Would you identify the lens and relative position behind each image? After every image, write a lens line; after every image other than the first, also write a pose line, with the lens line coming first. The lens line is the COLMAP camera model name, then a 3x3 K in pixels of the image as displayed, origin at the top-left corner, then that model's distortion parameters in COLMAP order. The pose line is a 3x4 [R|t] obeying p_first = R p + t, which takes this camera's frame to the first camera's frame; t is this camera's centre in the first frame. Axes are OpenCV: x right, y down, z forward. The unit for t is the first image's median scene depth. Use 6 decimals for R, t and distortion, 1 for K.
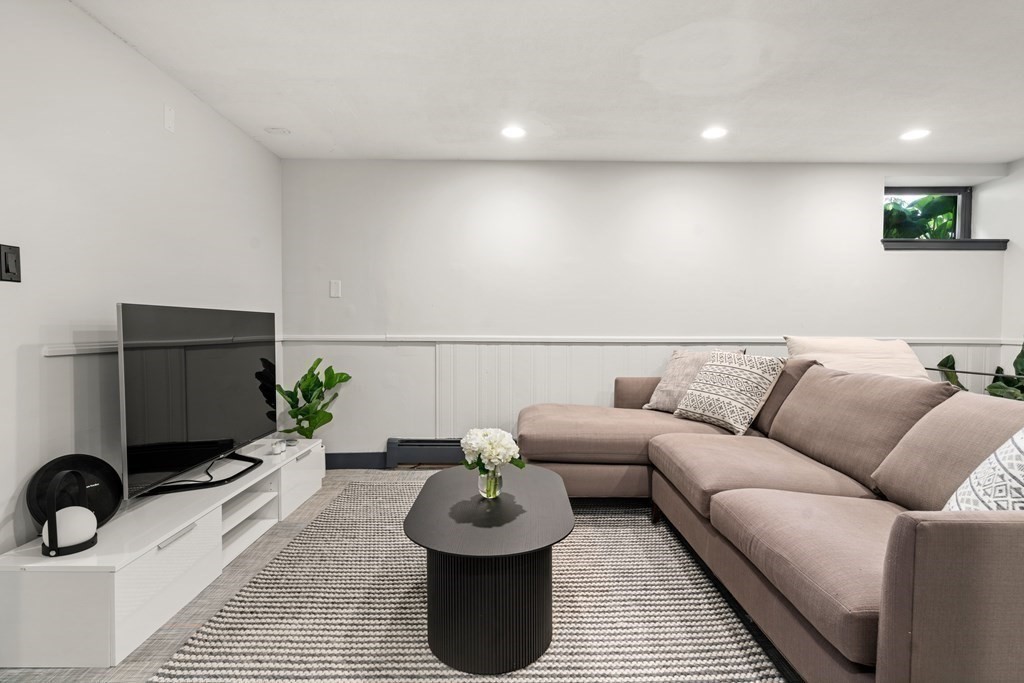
lens RADIAL K [[532.9, 0, 512.0], [0, 532.9, 341.5], [0, 0, 1]] dist [-0.033620, 0.000136]
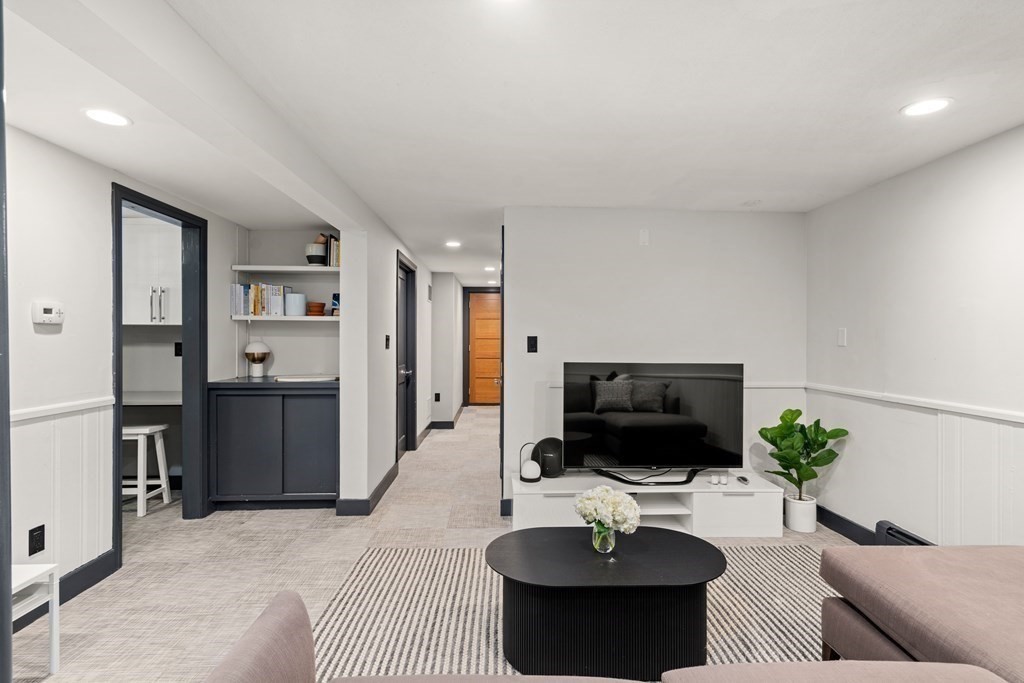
lens RADIAL K [[520.8, 0, 512.0], [0, 520.8, 341.5], [0, 0, 1]] dist [-0.000318, -0.000143]
pose [[0.011005, -0.002319, -0.999937, 0.572756], [-0.038032, 0.999273, -0.002736, -0.069907], [0.999216, 0.038060, 0.010909, 0.408722]]
